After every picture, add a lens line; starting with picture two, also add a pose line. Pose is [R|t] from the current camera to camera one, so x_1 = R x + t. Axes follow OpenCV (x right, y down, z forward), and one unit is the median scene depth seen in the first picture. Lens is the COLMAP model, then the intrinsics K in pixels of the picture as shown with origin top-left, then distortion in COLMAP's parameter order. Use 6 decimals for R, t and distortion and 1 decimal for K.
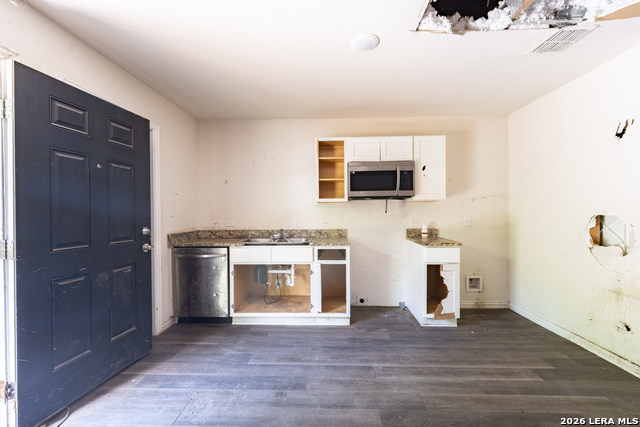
lens RADIAL K [[258.5, 0, 320.8], [0, 258.5, 212.9], [0, 0, 1]] dist [0.001299, -0.000170]
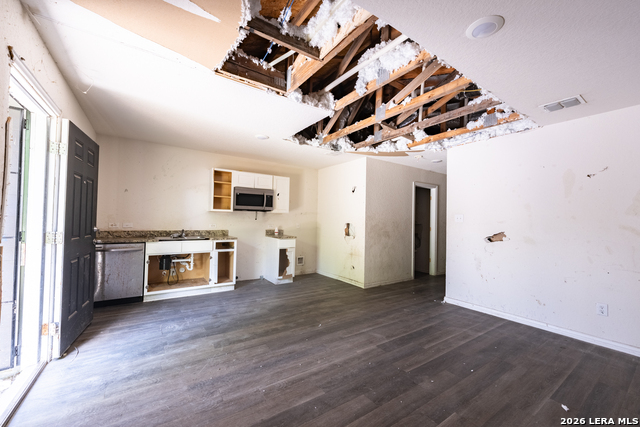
lens RADIAL K [[258.5, 0, 320.8], [0, 258.5, 215.0], [0, 0, 1]] dist [0.001299, -0.000170]
pose [[0.803418, 0.035849, 0.594336, -0.421979], [-0.026180, 0.999347, -0.024888, 0.000252], [-0.594840, 0.004435, 0.803832, -0.598907]]
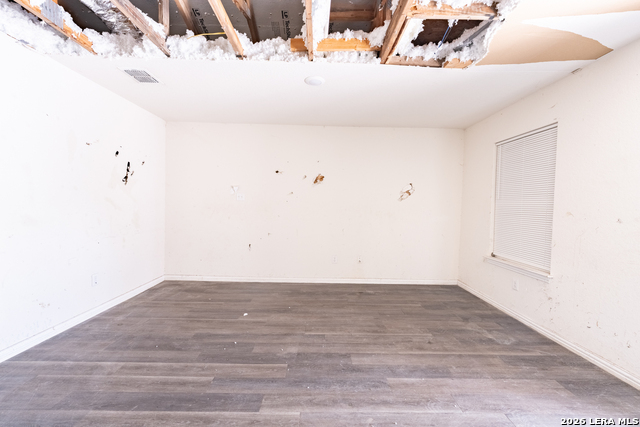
lens RADIAL K [[258.5, 0, 319.8], [0, 258.5, 214.6], [0, 0, 1]] dist [0.001299, -0.000170]
pose [[-0.998662, -0.016415, -0.049038, 0.190024], [-0.018271, 0.999125, 0.037633, 0.000487], [0.048378, 0.038479, -0.998088, 0.534265]]
